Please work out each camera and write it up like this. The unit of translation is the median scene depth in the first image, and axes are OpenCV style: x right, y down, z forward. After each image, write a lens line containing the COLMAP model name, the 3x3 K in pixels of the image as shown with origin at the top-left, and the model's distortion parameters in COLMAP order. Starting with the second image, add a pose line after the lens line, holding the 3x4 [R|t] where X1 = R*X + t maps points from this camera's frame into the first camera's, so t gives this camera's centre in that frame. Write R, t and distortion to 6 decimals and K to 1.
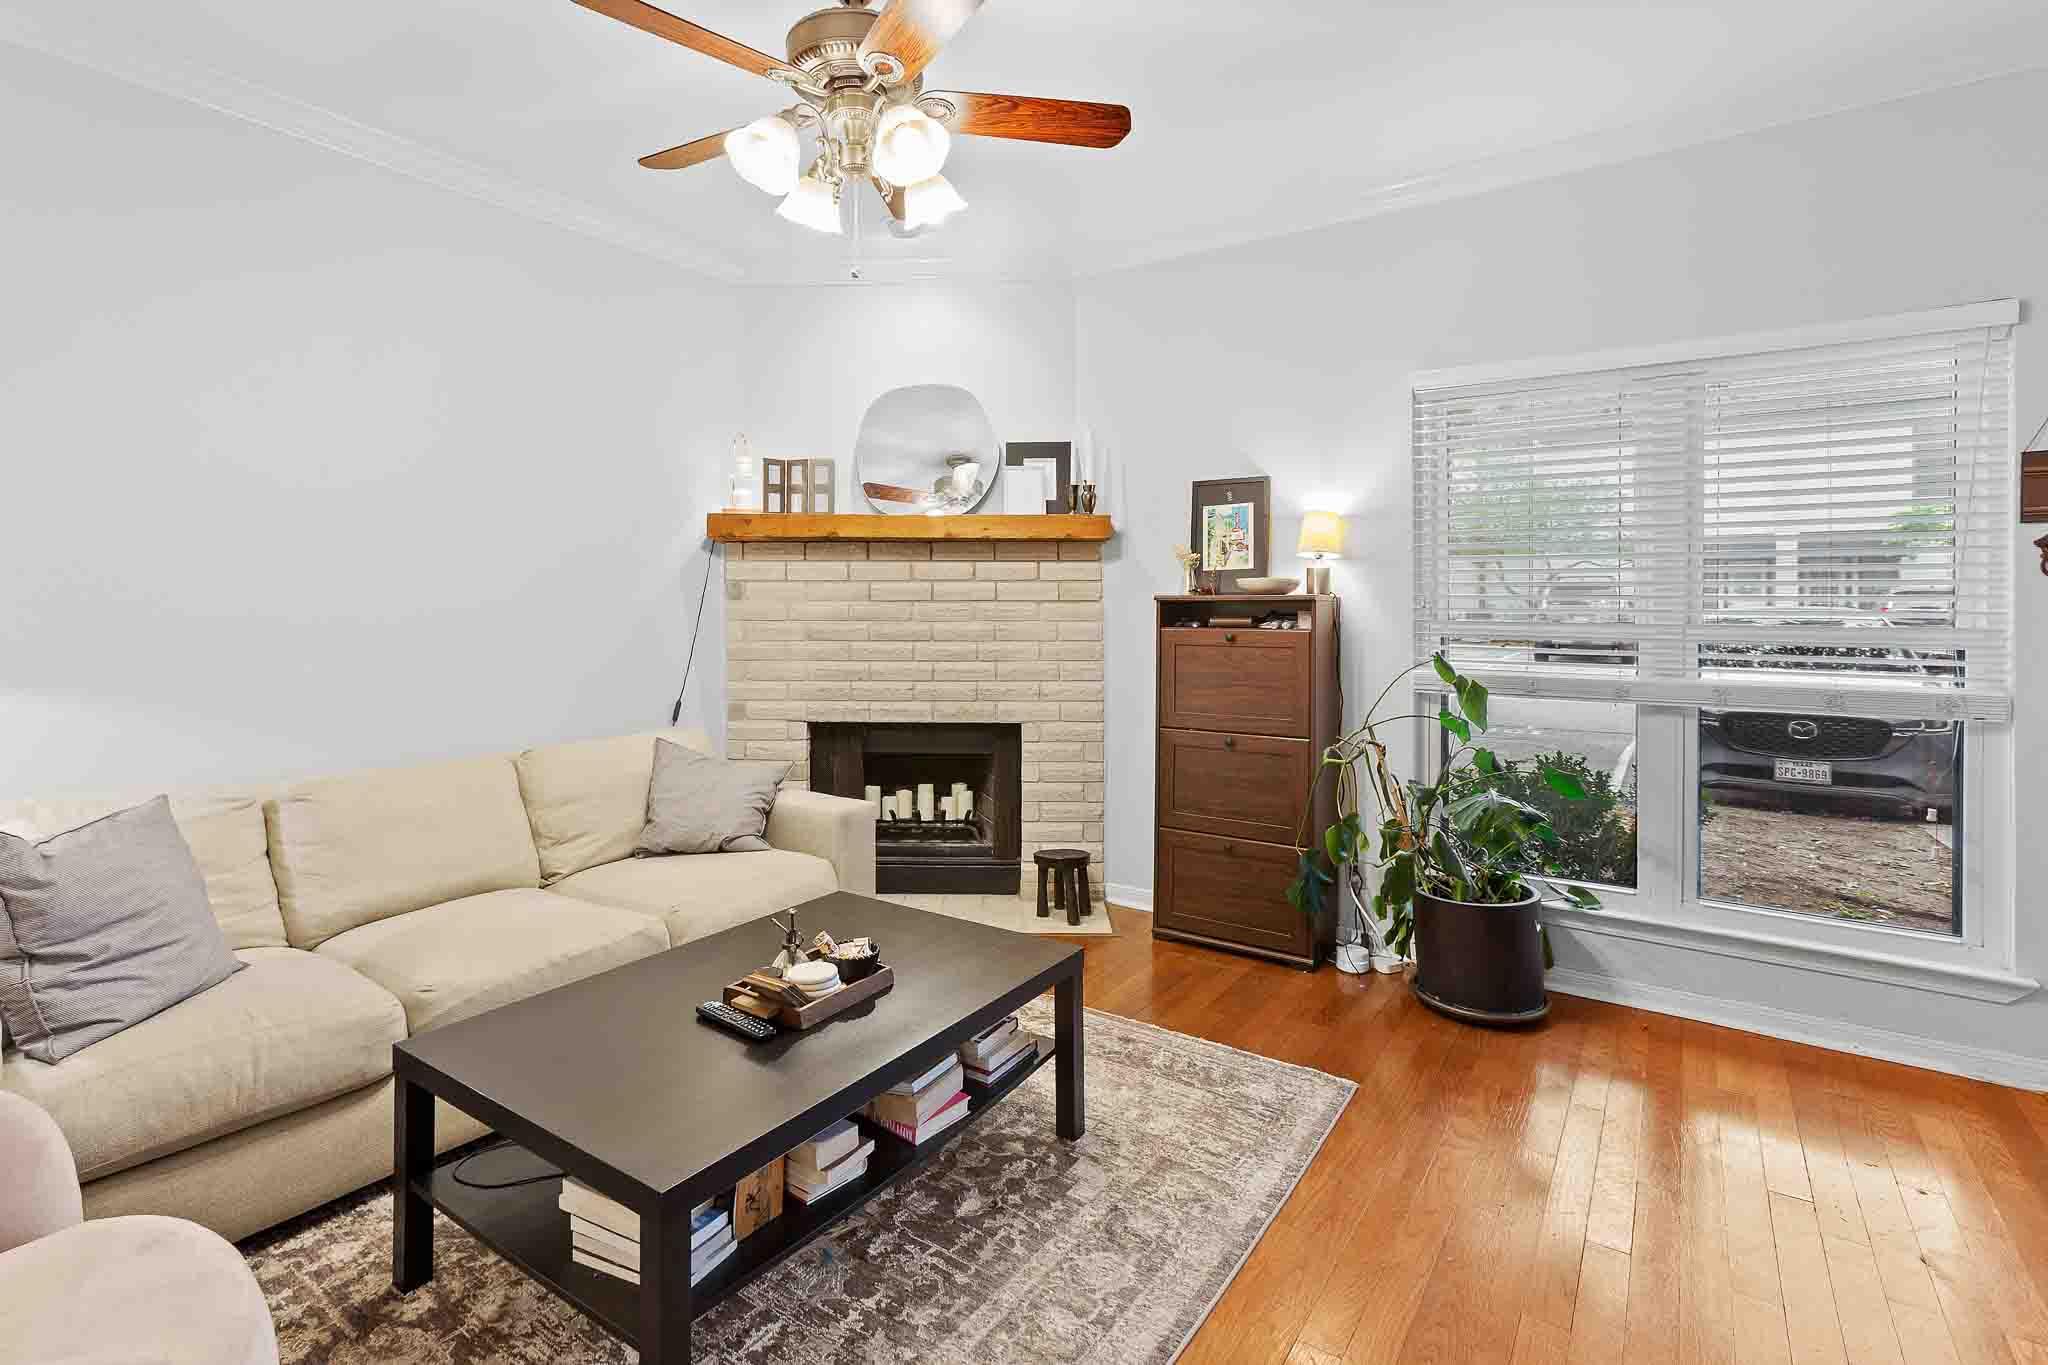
lens RADIAL K [[972.3, 0, 1046.3], [0, 972.3, 613.8], [0, 0, 1]] dist [-0.002071, 0.000003]
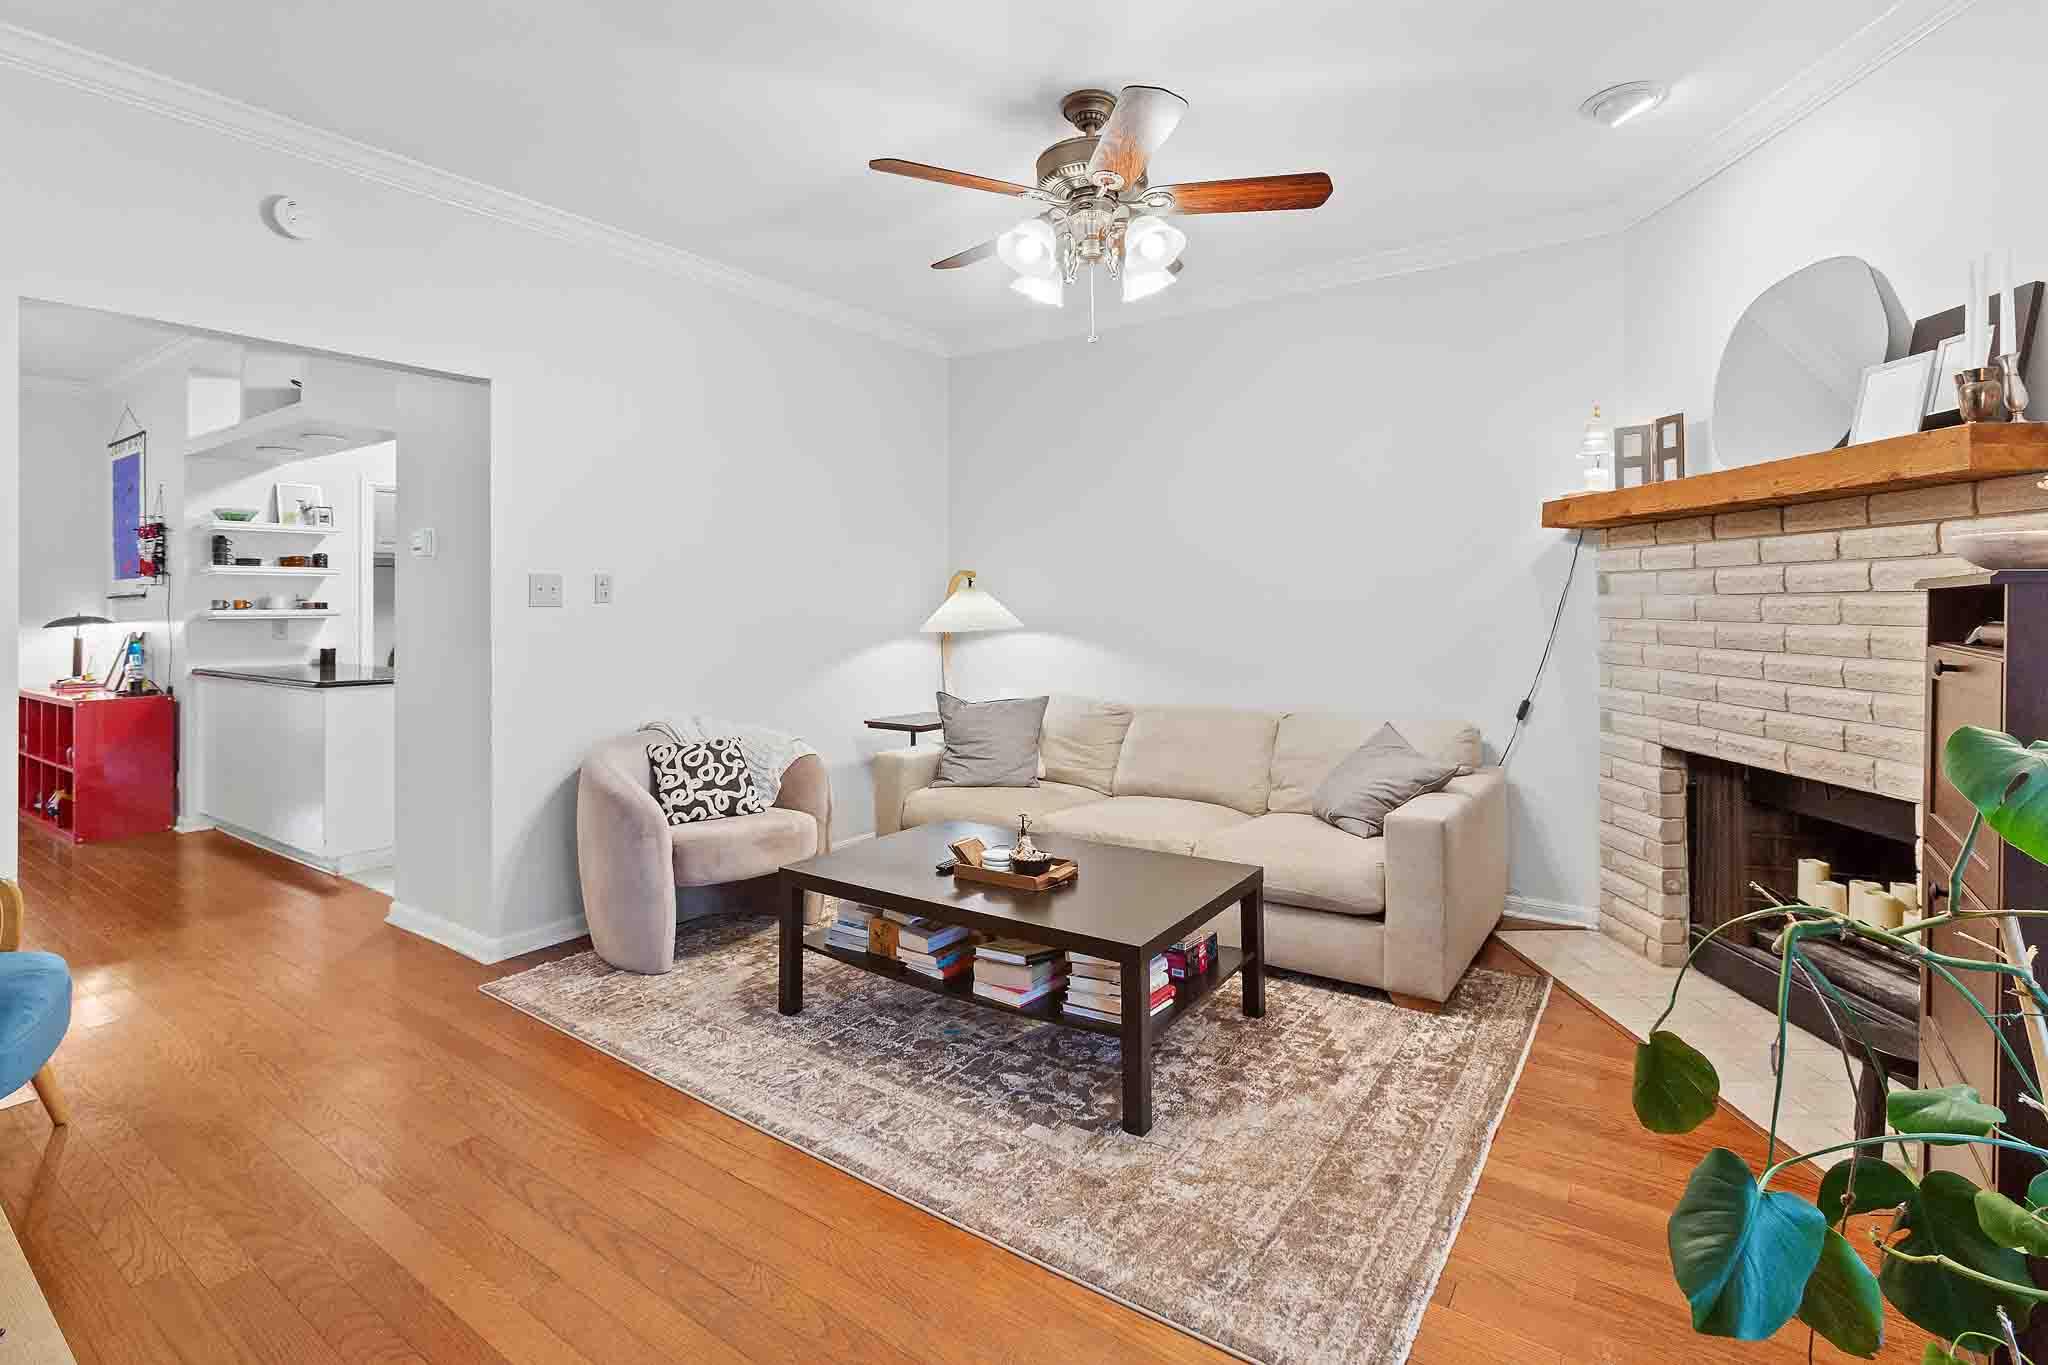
lens RADIAL K [[972.3, 0, 1038.1], [0, 972.3, 605.0], [0, 0, 1]] dist [-0.002071, 0.000003]
pose [[-0.003814, 0.000514, -0.999993, 0.560866], [-0.002135, 0.999998, 0.000522, -0.004139], [0.999990, 0.002137, -0.003813, 0.489368]]
